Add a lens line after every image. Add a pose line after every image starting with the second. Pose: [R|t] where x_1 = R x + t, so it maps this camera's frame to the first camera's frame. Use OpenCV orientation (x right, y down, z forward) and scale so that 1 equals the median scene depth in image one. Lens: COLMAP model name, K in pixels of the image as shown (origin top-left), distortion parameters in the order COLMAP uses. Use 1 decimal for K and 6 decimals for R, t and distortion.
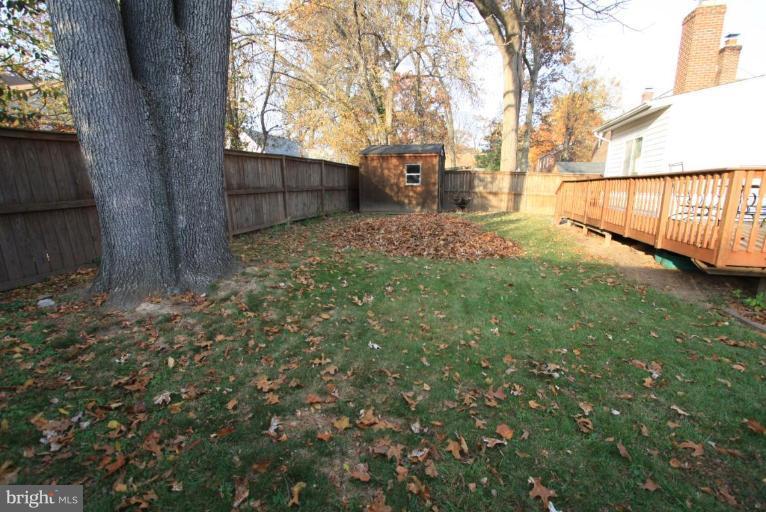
lens RADIAL K [[354.7, 0, 385.0], [0, 354.7, 256.0], [0, 0, 1]] dist [-0.017564, 0.002533]
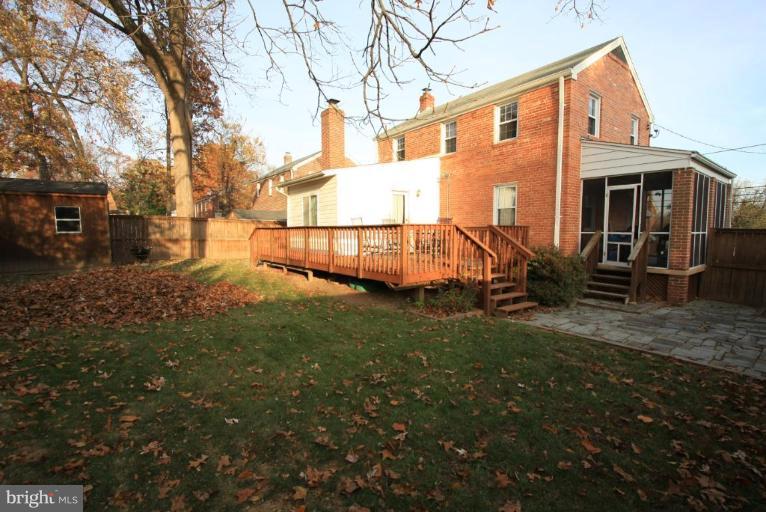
lens RADIAL K [[354.7, 0, 386.7], [0, 354.7, 255.4], [0, 0, 1]] dist [-0.017564, 0.002533]
pose [[0.611060, -0.064977, 0.788913, -0.100043], [0.160321, 0.986130, -0.042957, -0.013029], [-0.775179, 0.152729, 0.613002, 0.017301]]
